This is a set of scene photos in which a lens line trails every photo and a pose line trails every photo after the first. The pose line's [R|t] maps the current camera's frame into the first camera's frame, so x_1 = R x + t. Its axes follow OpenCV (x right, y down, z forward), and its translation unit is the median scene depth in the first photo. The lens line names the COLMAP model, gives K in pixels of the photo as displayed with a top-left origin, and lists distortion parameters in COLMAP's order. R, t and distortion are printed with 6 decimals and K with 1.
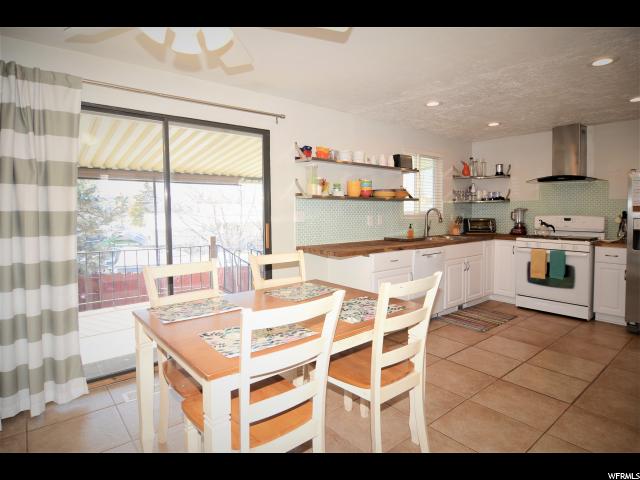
lens RADIAL K [[358.8, 0, 330.8], [0, 358.8, 224.7], [0, 0, 1]] dist [0.004079, -0.005363]
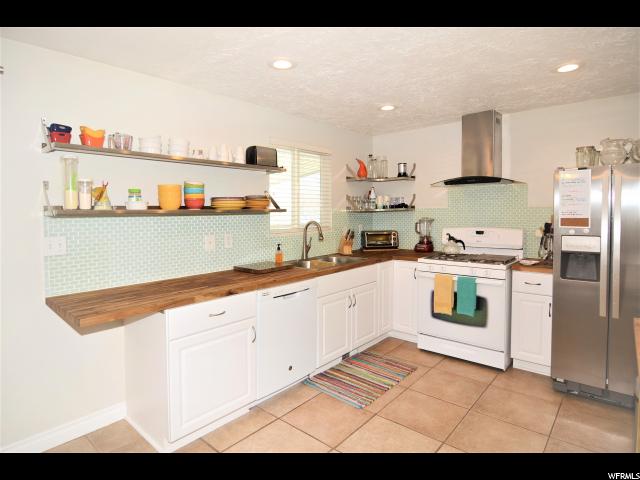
lens RADIAL K [[358.8, 0, 318.3], [0, 358.8, 241.0], [0, 0, 1]] dist [0.004079, -0.005363]
pose [[0.989362, -0.027458, 0.142860, 0.211722], [0.022664, 0.999128, 0.035078, -0.034493], [-0.143698, -0.031467, 0.989121, 0.294021]]
